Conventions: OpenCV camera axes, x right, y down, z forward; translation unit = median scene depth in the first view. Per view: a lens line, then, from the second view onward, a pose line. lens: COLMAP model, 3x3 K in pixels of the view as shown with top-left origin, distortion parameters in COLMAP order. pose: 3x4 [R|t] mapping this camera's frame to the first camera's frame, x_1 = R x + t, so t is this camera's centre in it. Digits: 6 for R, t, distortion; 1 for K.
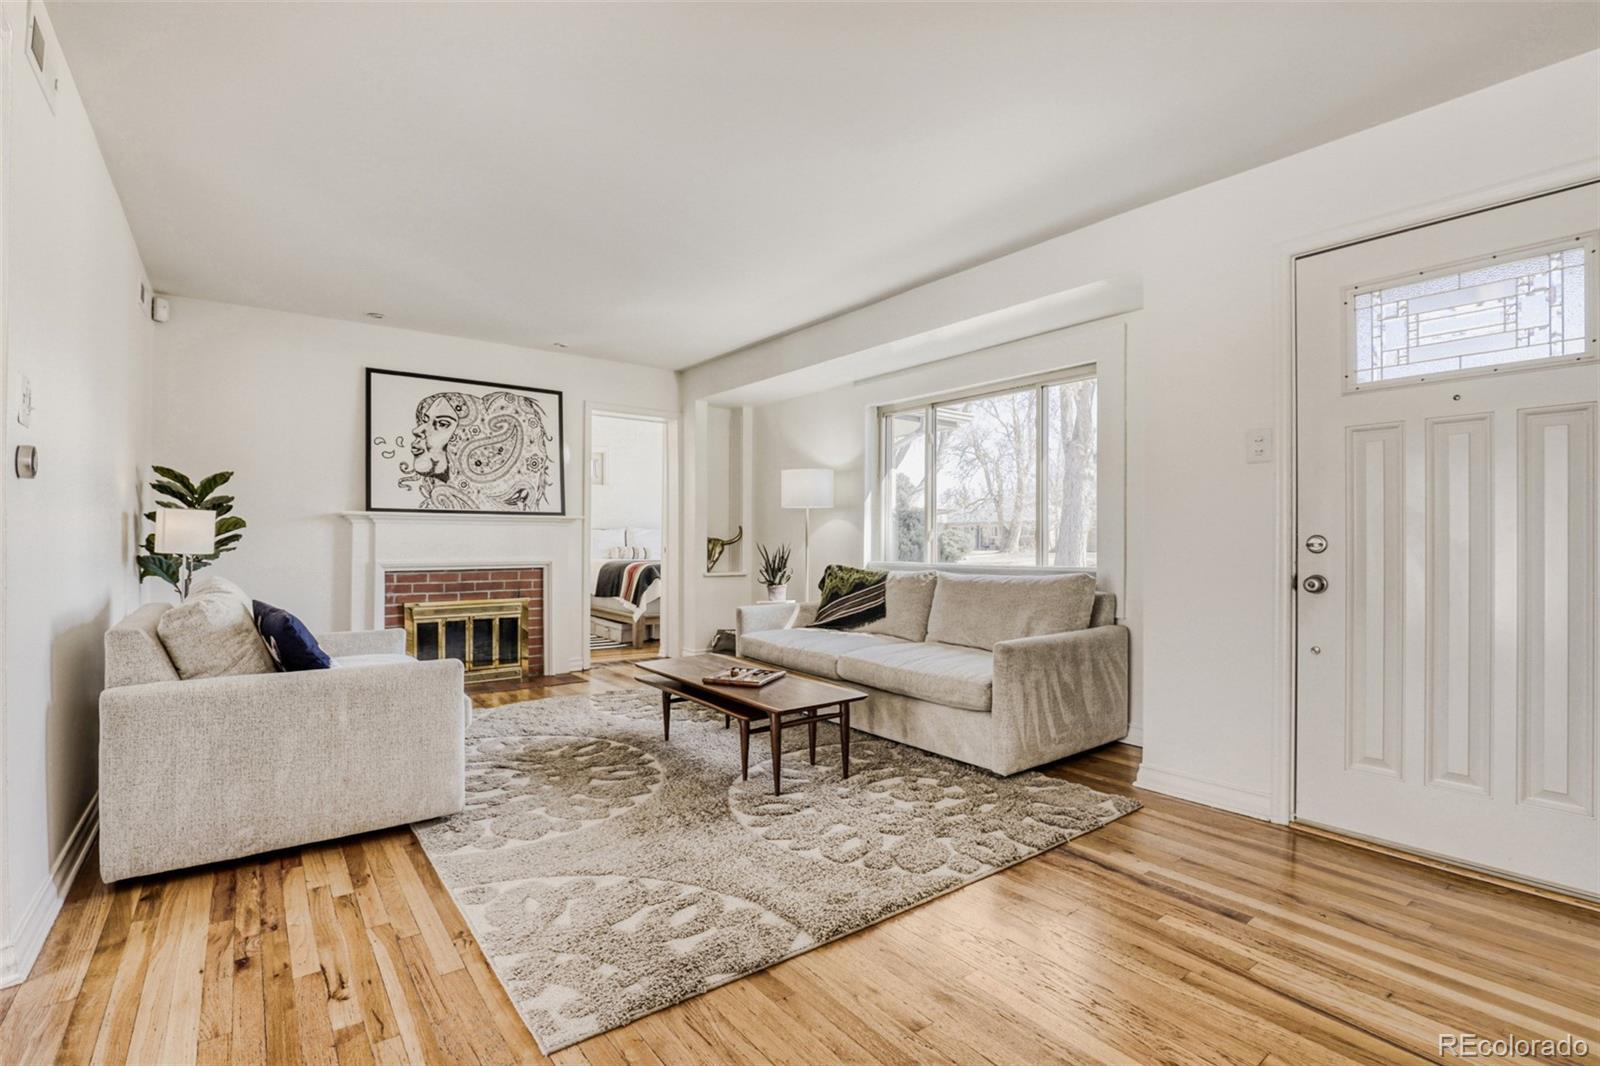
lens RADIAL K [[753.4, 0, 802.1], [0, 753.4, 537.4], [0, 0, 1]] dist [-0.023092, 0.000885]
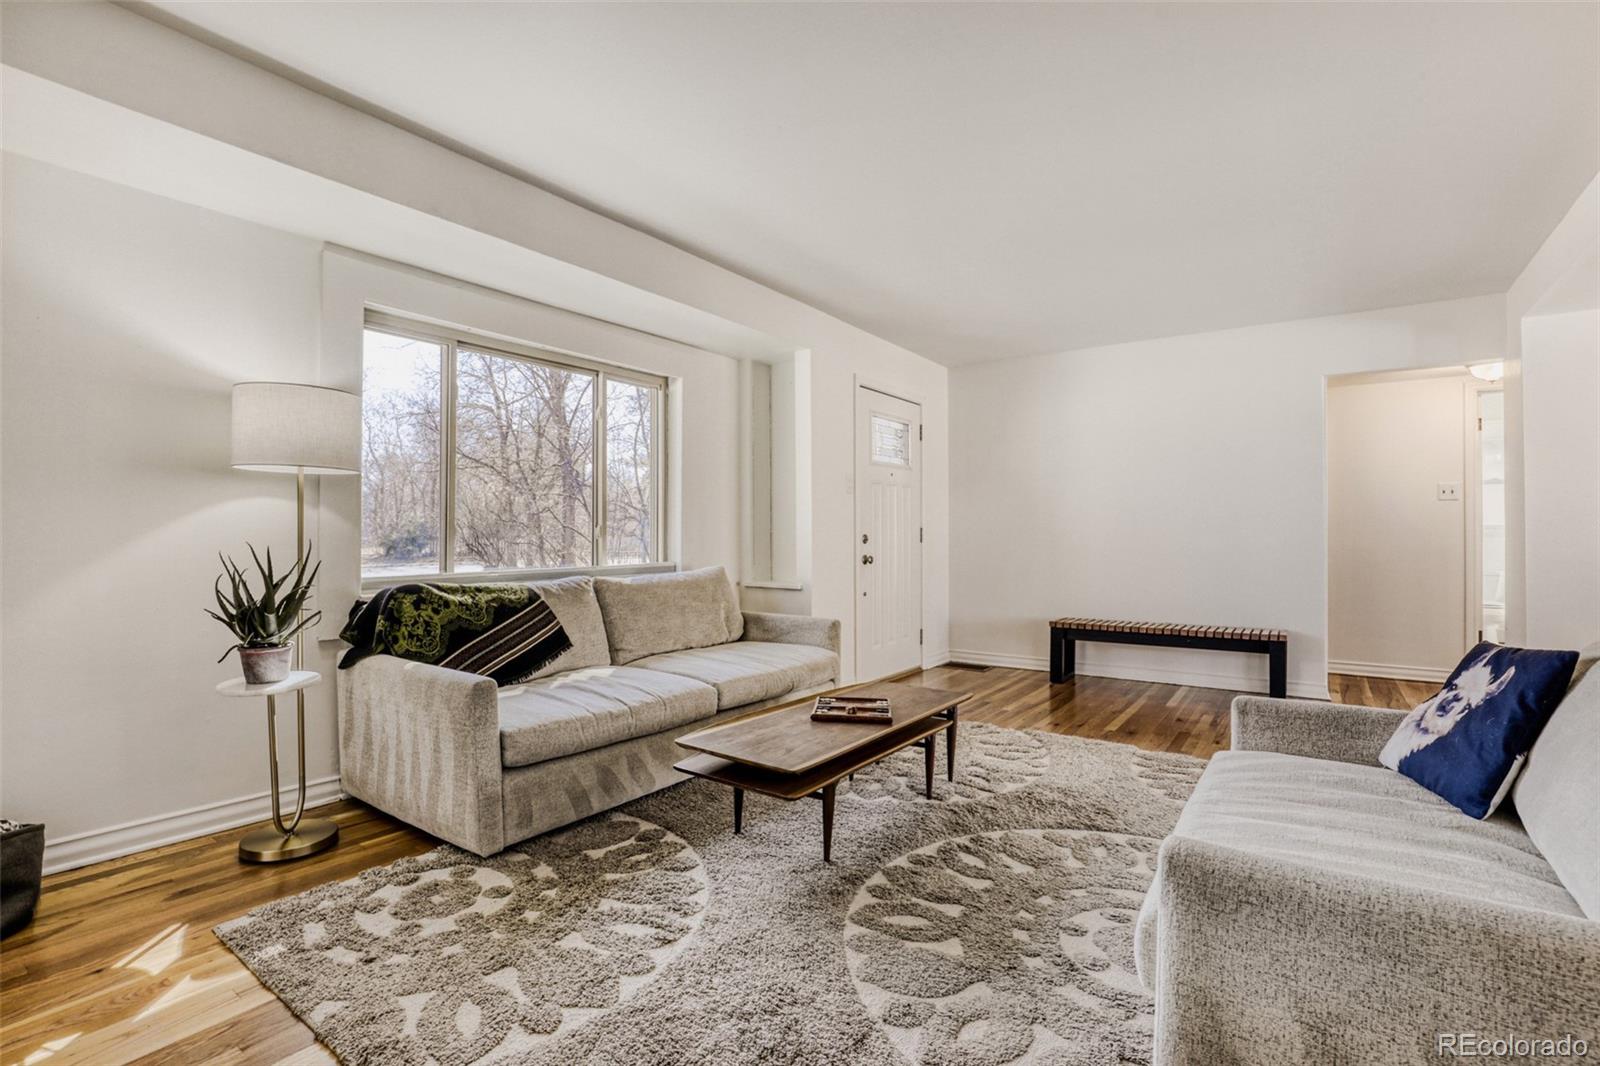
lens RADIAL K [[753.4, 0, 802.1], [0, 753.4, 537.4], [0, 0, 1]] dist [-0.023092, 0.000885]
pose [[-0.304874, -0.001046, 0.952392, -0.771522], [-0.002810, 0.999996, 0.000199, 0.001527], [-0.952389, -0.002616, -0.304875, 1.217500]]
